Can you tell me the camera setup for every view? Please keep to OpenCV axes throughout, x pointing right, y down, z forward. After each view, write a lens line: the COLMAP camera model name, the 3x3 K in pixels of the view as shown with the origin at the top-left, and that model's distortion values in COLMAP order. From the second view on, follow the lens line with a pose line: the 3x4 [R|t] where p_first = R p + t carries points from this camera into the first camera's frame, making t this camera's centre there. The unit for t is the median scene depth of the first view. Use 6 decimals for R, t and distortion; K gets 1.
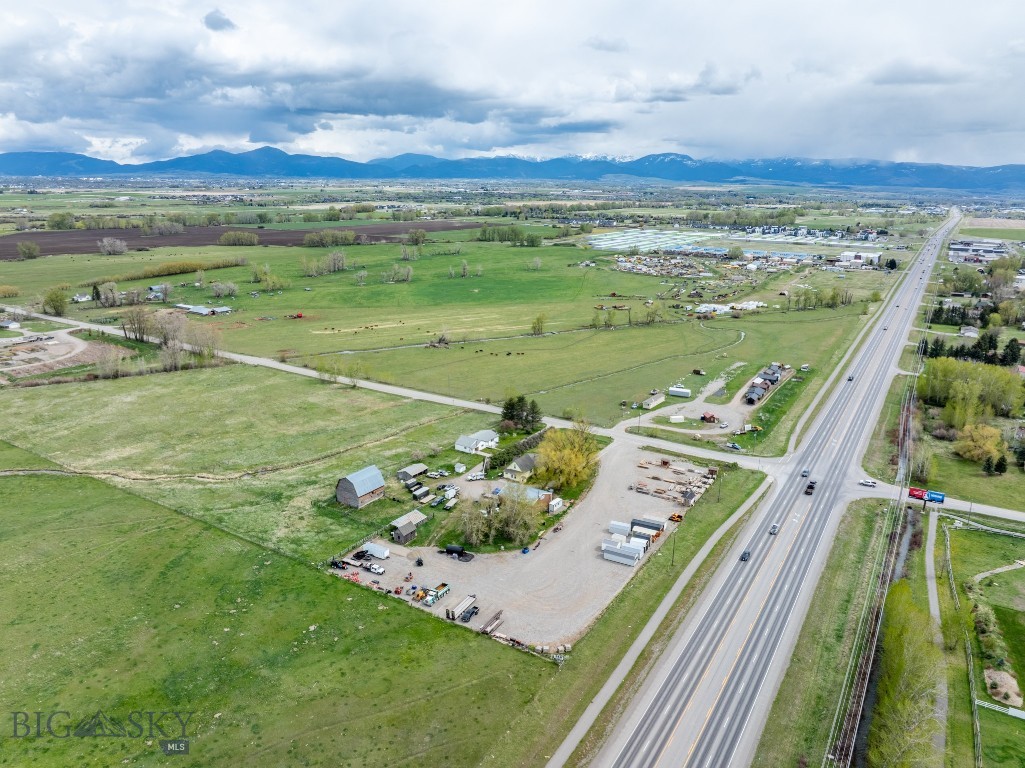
lens RADIAL K [[725.3, 0, 516.6], [0, 725.3, 360.5], [0, 0, 1]] dist [-0.030355, -0.001008]
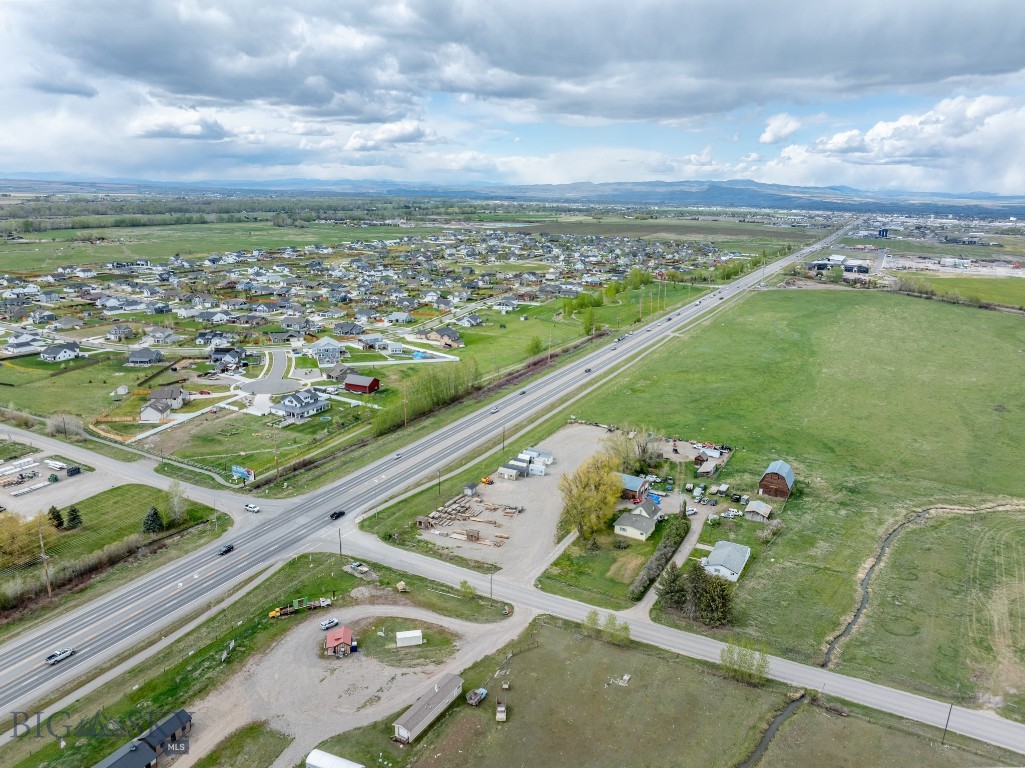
lens RADIAL K [[731.4, 0, 516.3], [0, 731.4, 365.9], [0, 0, 1]] dist [-0.039898, 0.003642]
pose [[-0.996861, -0.023419, -0.075627, 0.240860], [-0.055588, 0.887224, 0.457978, -0.423271], [0.056373, 0.460745, -0.885741, 1.749271]]
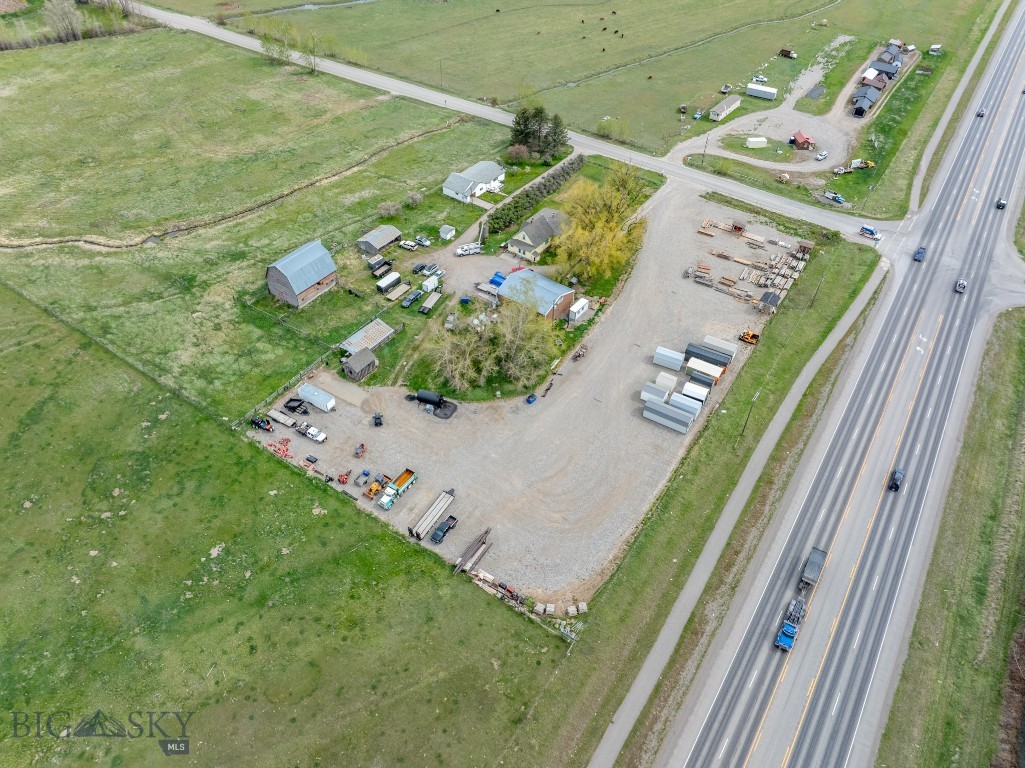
lens RADIAL K [[731.4, 0, 516.3], [0, 731.4, 365.9], [0, 0, 1]] dist [-0.039898, 0.003642]
pose [[0.999164, 0.032819, -0.024389, 0.011540], [-0.017026, 0.876221, 0.481609, -0.085305], [0.037176, -0.480791, 0.876047, 0.326949]]
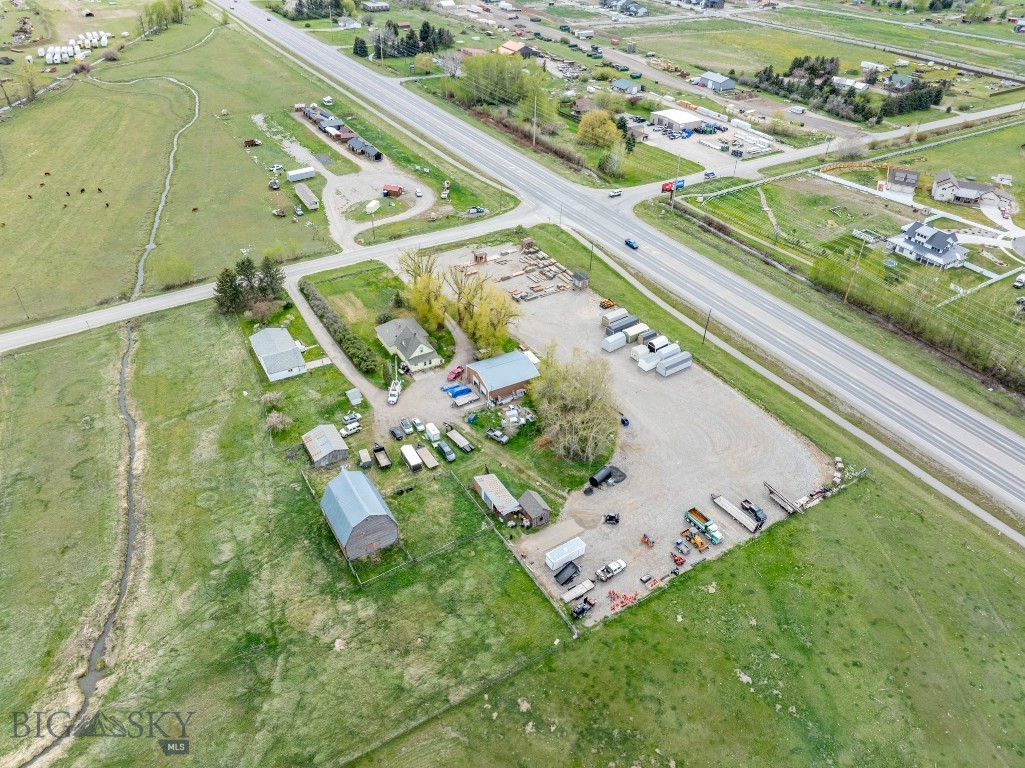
lens RADIAL K [[731.4, 0, 516.3], [0, 731.4, 365.9], [0, 0, 1]] dist [-0.039898, 0.003642]
pose [[0.445084, -0.517879, 0.730549, -0.483556], [0.191108, 0.851948, 0.487506, -0.163715], [-0.874859, -0.077367, 0.478159, 0.597413]]
